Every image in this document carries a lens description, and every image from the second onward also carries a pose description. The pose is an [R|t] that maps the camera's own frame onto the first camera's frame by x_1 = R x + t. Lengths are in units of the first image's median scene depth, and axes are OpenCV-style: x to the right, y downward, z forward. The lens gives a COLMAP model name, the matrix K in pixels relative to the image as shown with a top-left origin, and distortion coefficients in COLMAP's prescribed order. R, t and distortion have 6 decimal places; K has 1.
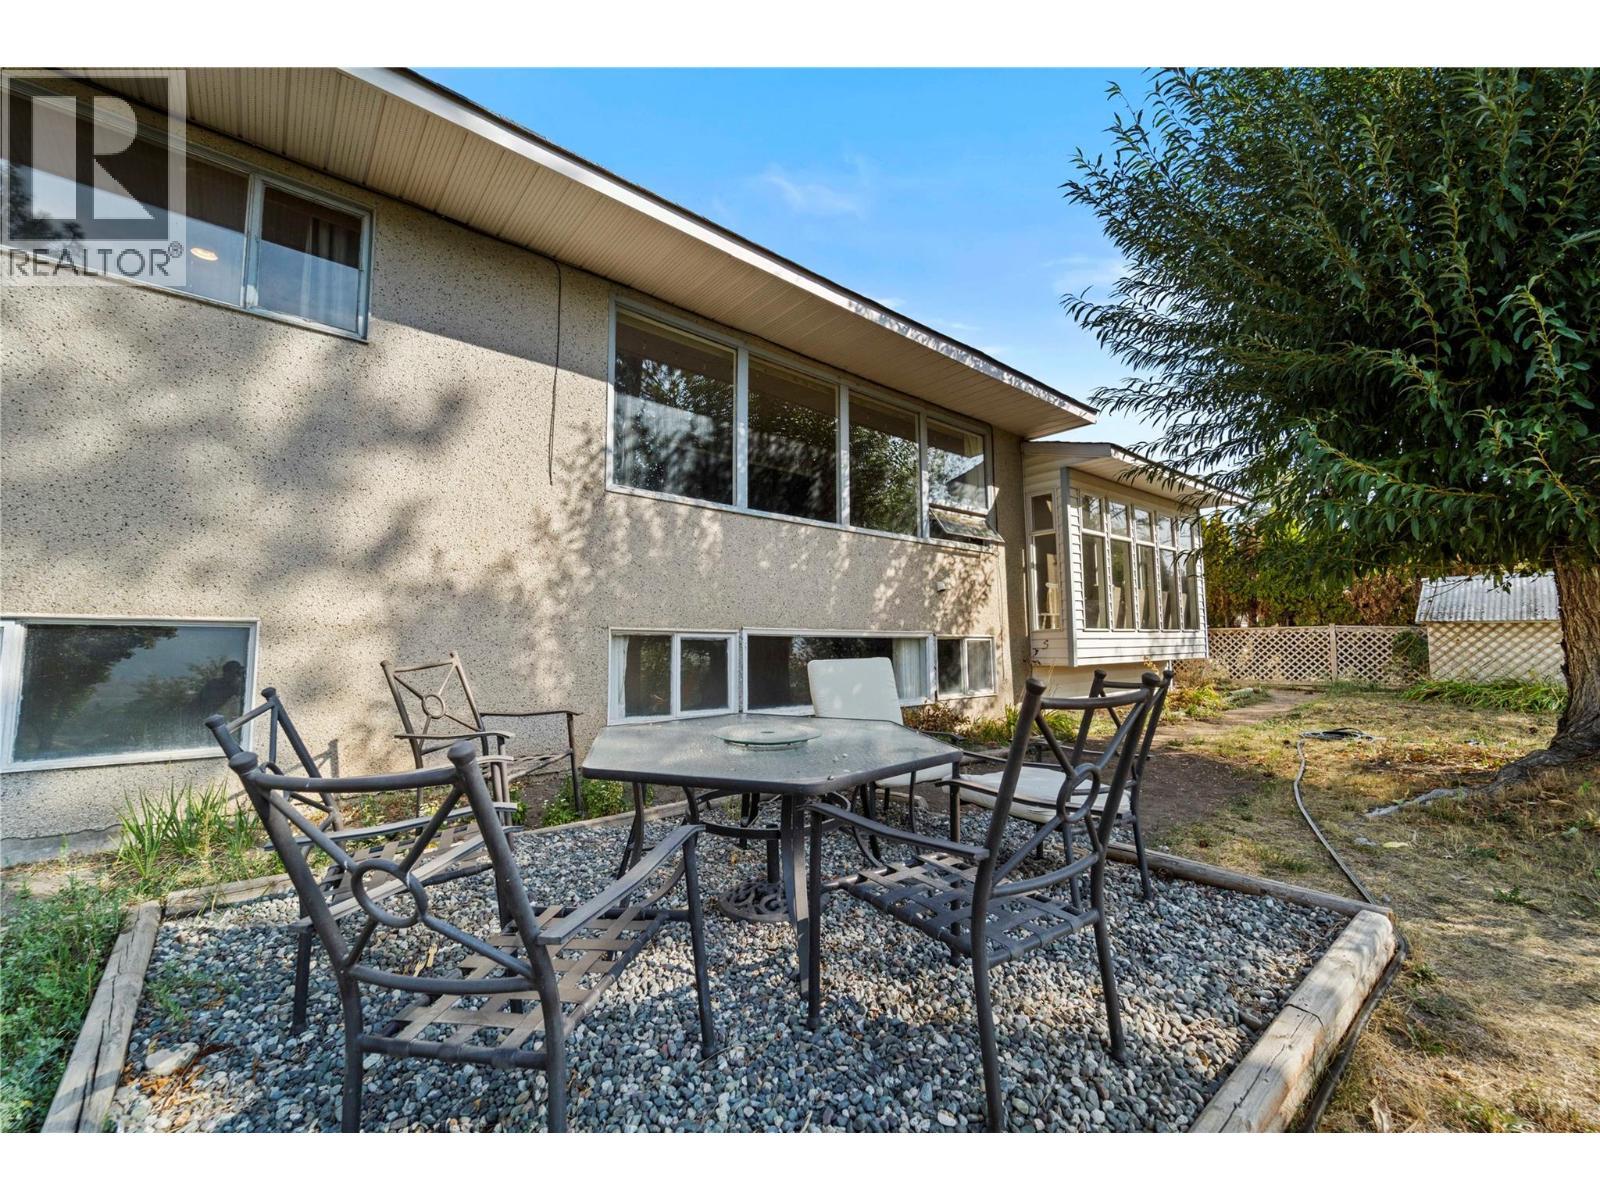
lens RADIAL K [[660.8, 0, 796.6], [0, 660.8, 579.5], [0, 0, 1]] dist [0.000662, 0.000008]
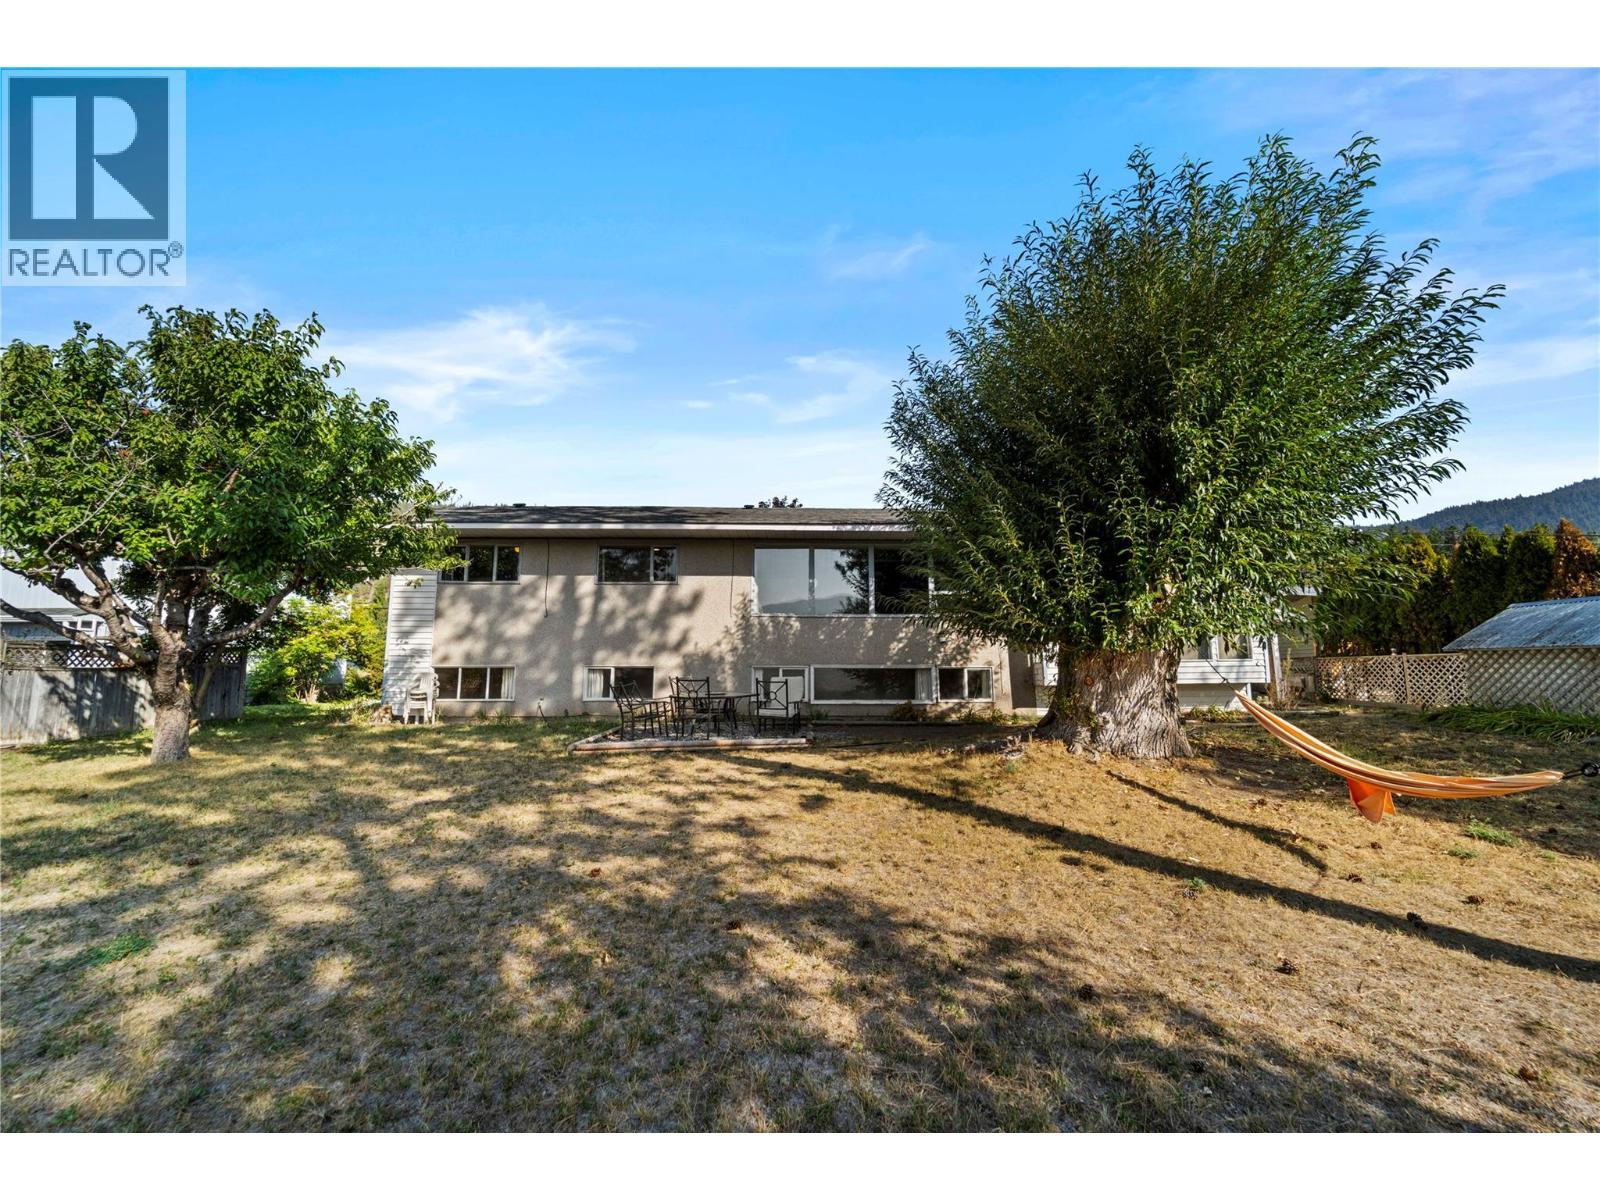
lens RADIAL K [[660.8, 0, 796.6], [0, 660.8, 579.5], [0, 0, 1]] dist [0.000662, 0.000008]
pose [[0.772170, -0.091181, -0.628840, 1.626840], [0.061552, 0.995730, -0.068798, -0.083528], [0.632427, 0.014417, 0.774485, -1.027020]]
